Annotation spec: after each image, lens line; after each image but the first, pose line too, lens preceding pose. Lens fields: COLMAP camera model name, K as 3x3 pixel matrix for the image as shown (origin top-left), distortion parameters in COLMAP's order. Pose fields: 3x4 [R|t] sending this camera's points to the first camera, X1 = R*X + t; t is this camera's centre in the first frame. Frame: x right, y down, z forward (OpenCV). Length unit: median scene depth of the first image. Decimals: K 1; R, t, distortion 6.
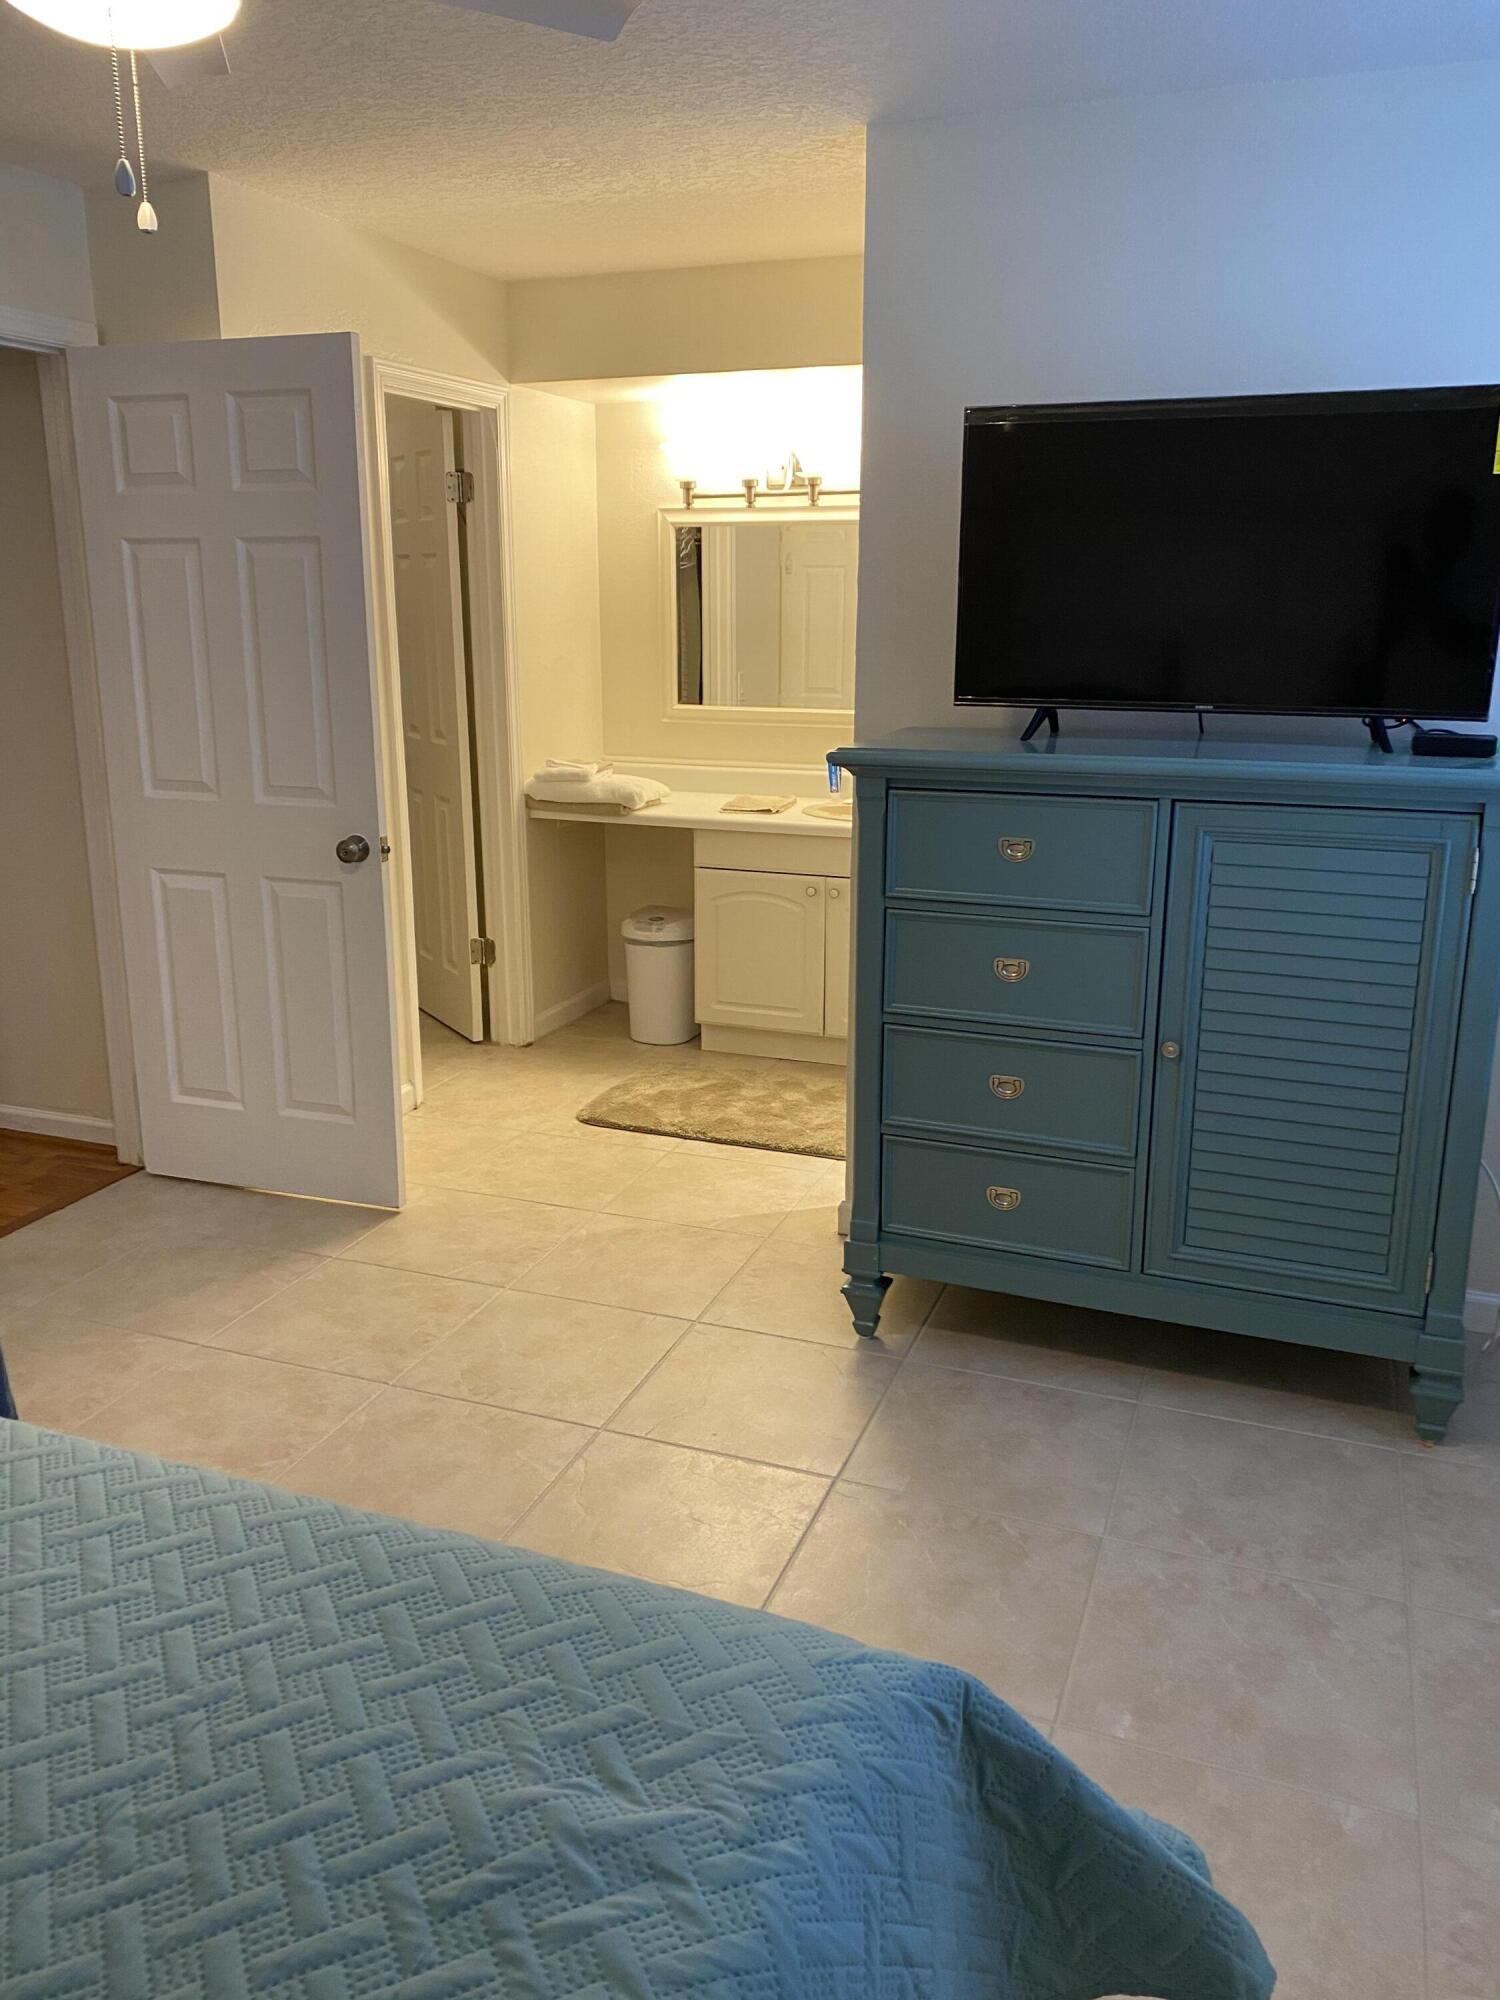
lens RADIAL K [[1516.8, 0, 750.0], [0, 1516.8, 1000.0], [0, 0, 1]] dist [-0.004415, -0.004369]
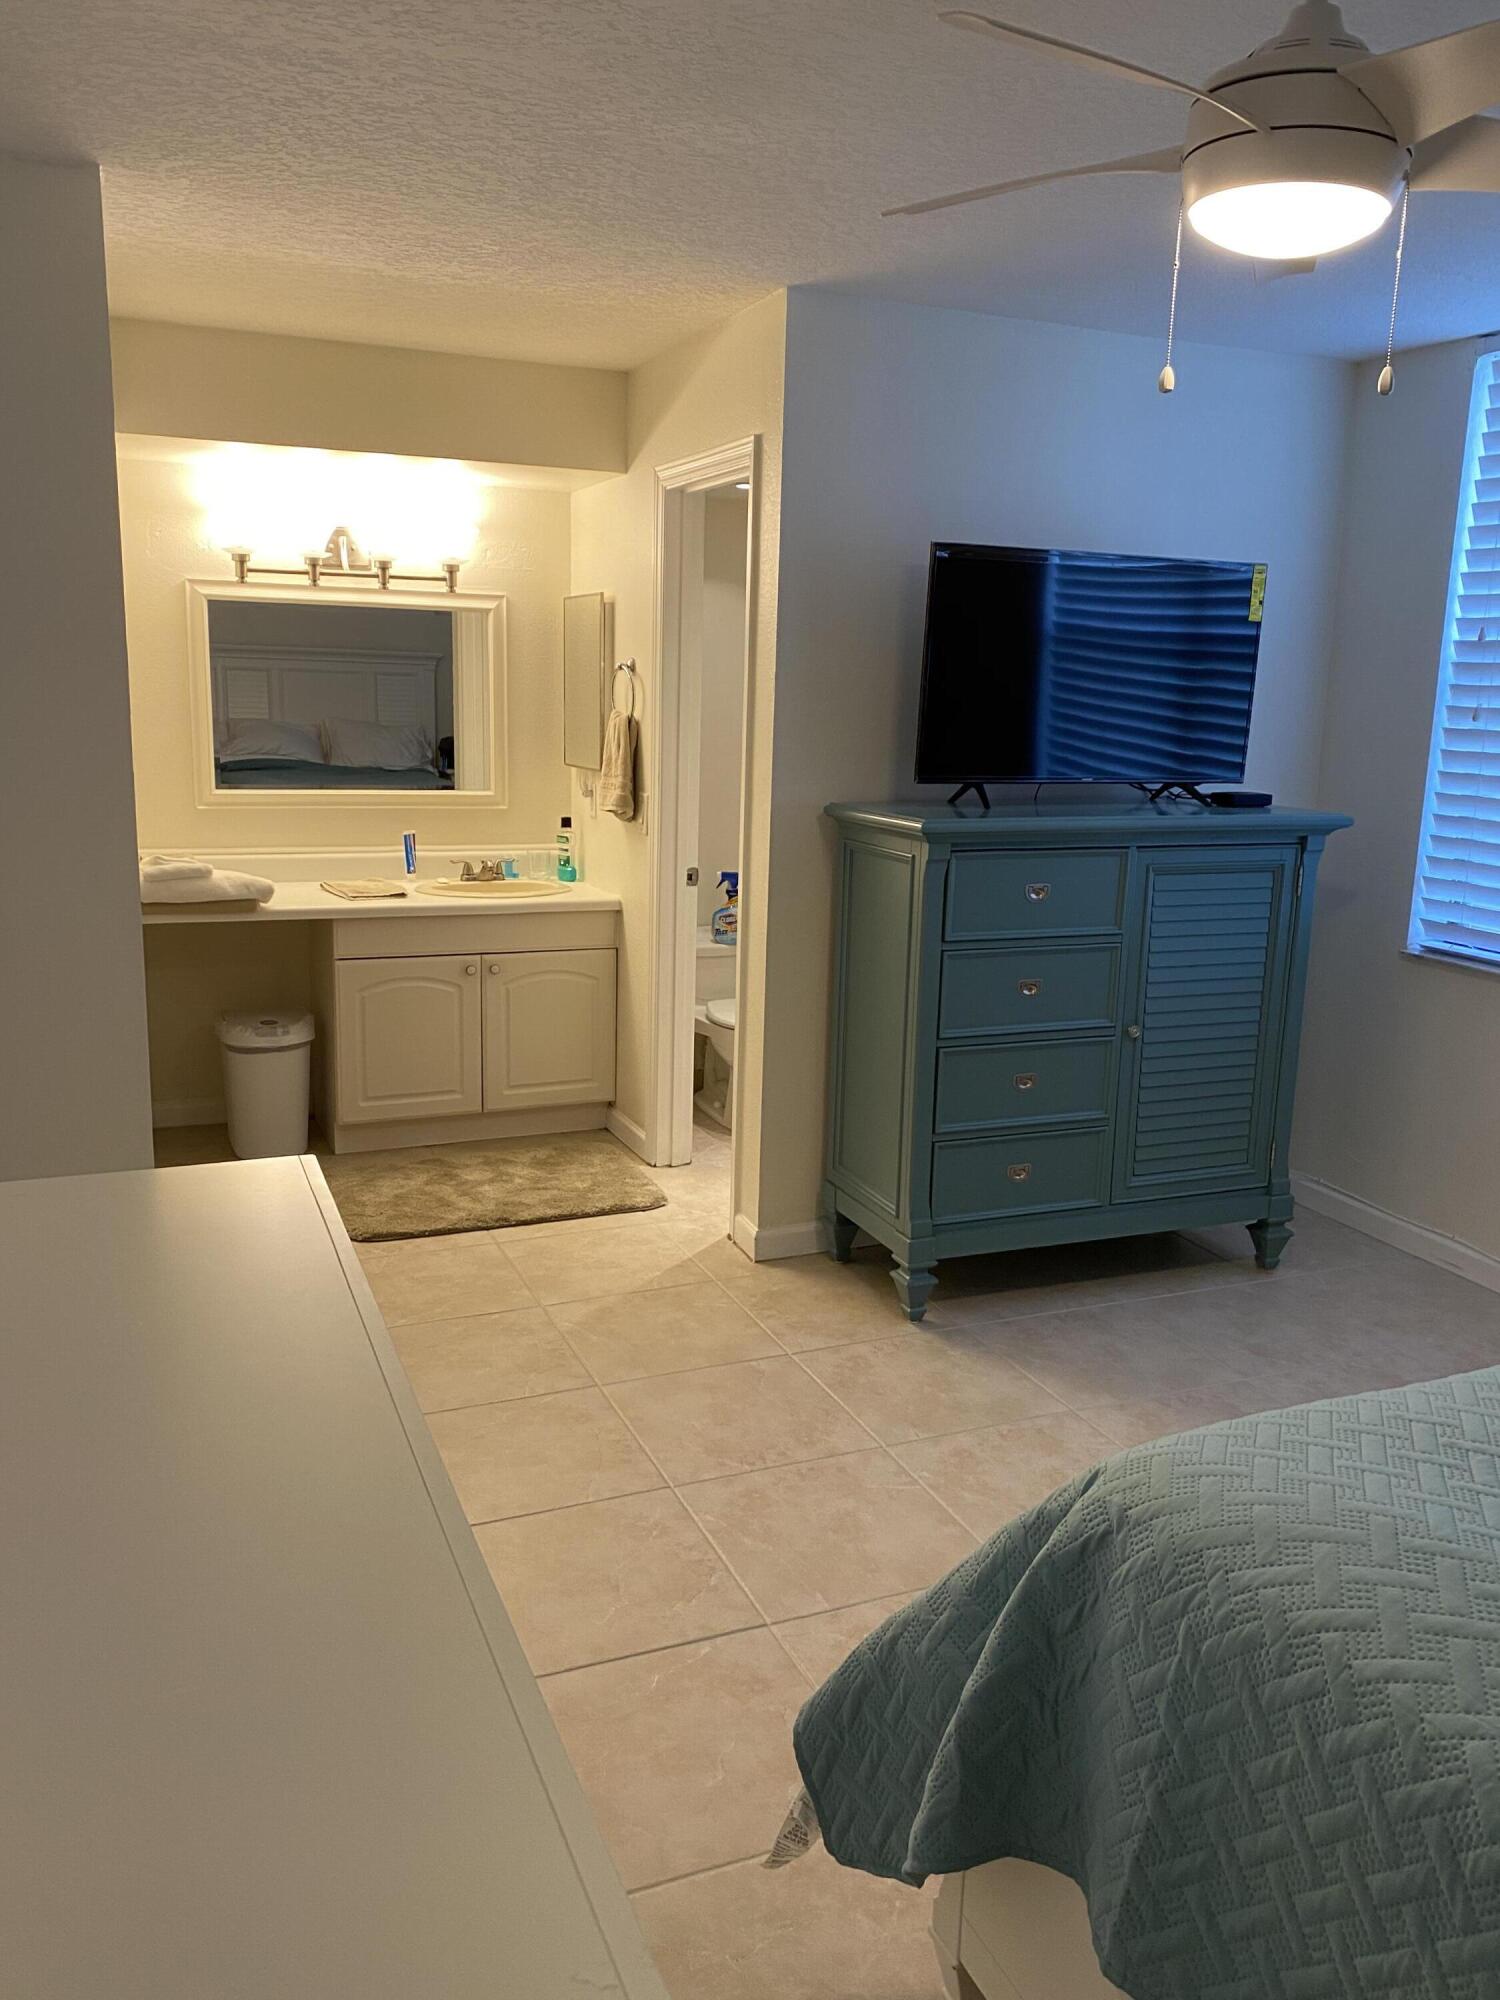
lens RADIAL K [[1516.1, 0, 750.0], [0, 1516.1, 1000.0], [0, 0, 1]] dist [-0.021656, -0.005557]
pose [[0.717066, -0.118678, 0.686827, -0.528514], [0.151334, 0.988400, 0.012791, -0.037832], [-0.680378, 0.094768, 0.726708, 0.149690]]
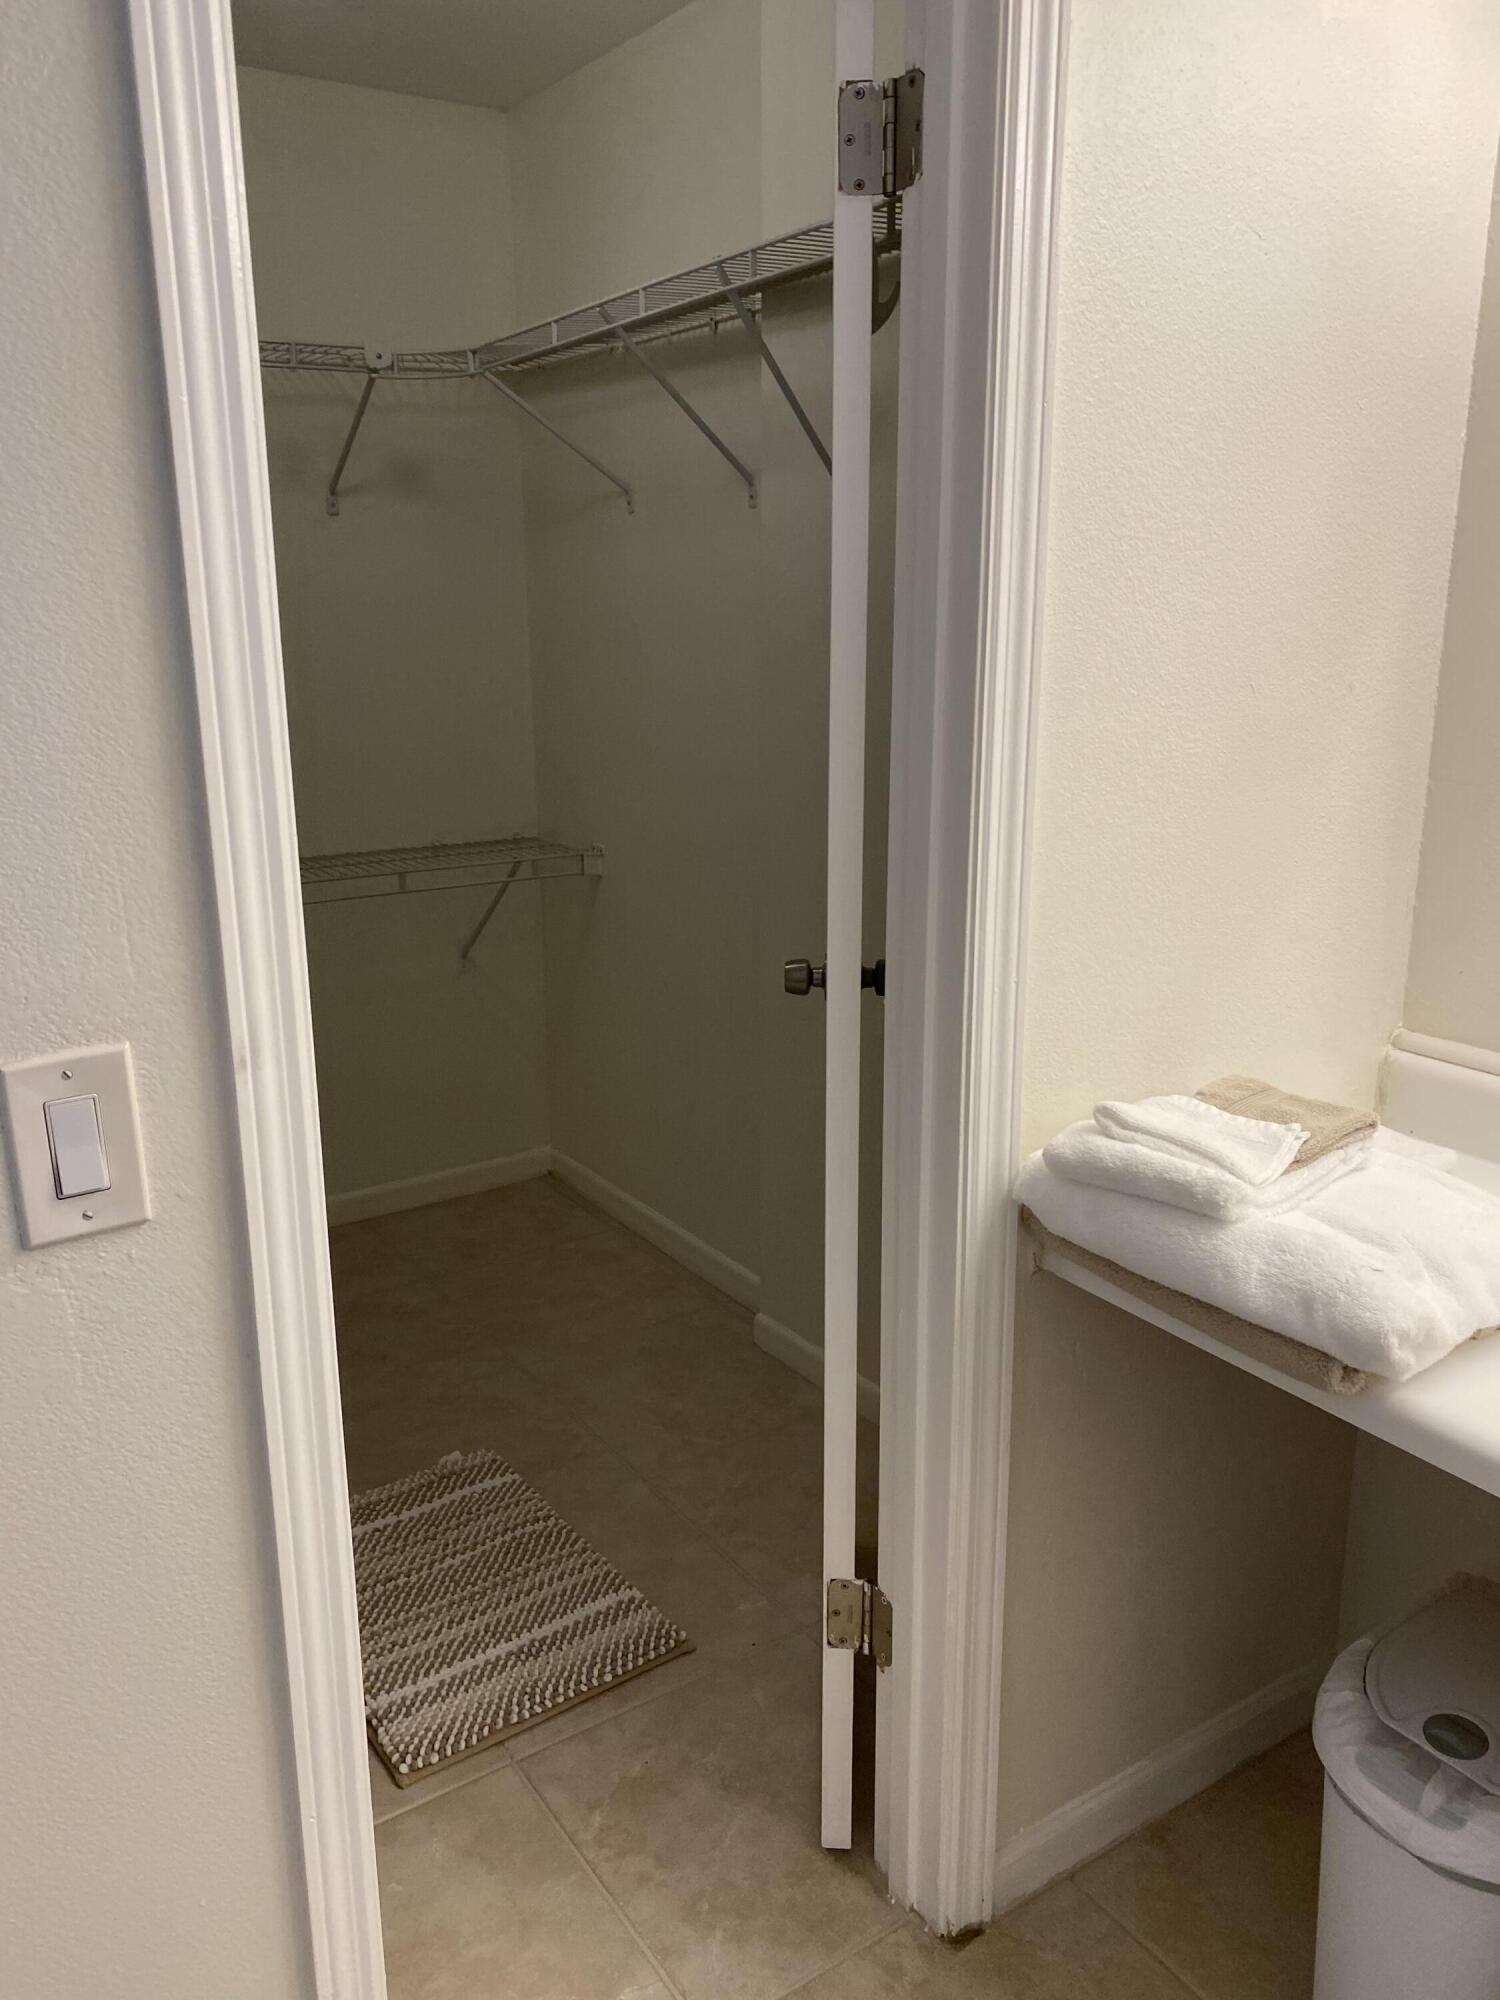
lens RADIAL K [[1516.8, 0, 750.0], [0, 1516.8, 1000.0], [0, 0, 1]] dist [-0.004415, -0.004369]
pose [[0.813505, 0.140721, -0.564276, -0.033874], [-0.139194, 0.989195, 0.046015, -0.193025], [0.564655, 0.041110, 0.824303, 0.781832]]
